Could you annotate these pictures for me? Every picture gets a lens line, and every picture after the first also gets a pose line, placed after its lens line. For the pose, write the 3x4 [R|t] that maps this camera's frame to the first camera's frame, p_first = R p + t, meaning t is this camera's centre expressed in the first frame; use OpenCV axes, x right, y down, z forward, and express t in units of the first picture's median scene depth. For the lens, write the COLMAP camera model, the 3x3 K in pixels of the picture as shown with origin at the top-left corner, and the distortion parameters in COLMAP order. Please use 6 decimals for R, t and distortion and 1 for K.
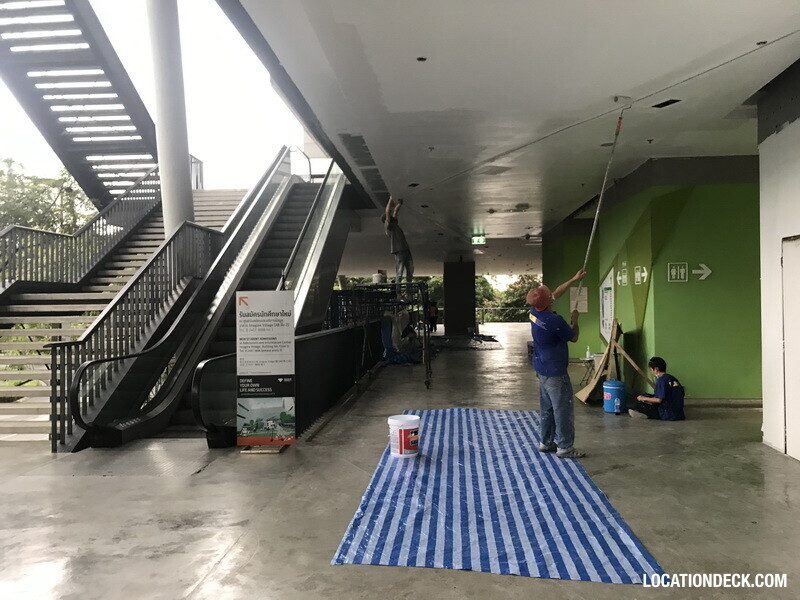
lens RADIAL K [[651.6, 0, 396.1], [0, 651.6, 301.5], [0, 0, 1]] dist [0.055005, -0.082065]
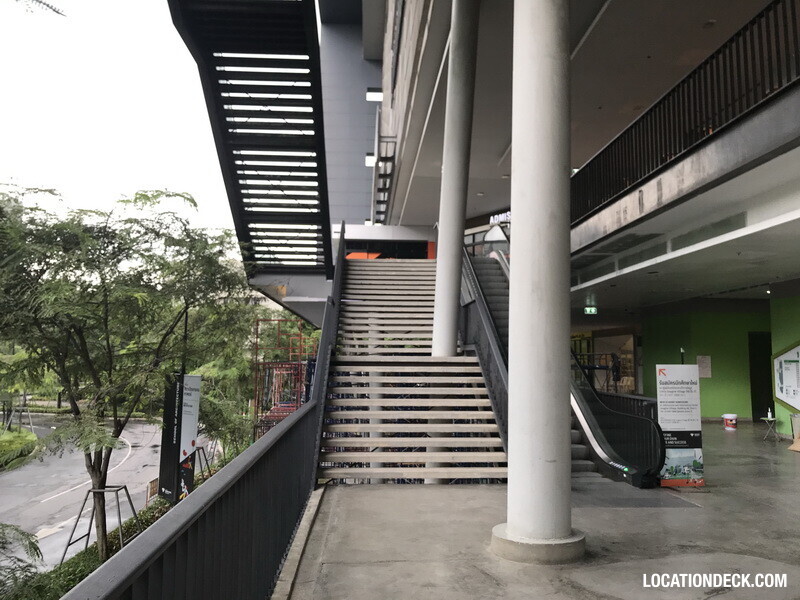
lens RADIAL K [[654.3, 0, 398.3], [0, 654.3, 304.6], [0, 0, 1]] dist [0.045748, -0.066764]
pose [[0.992565, 0.030698, 0.117785, -0.816941], [-0.021479, 0.996663, -0.078756, -0.018089], [-0.119809, 0.075640, 0.989911, -0.205891]]
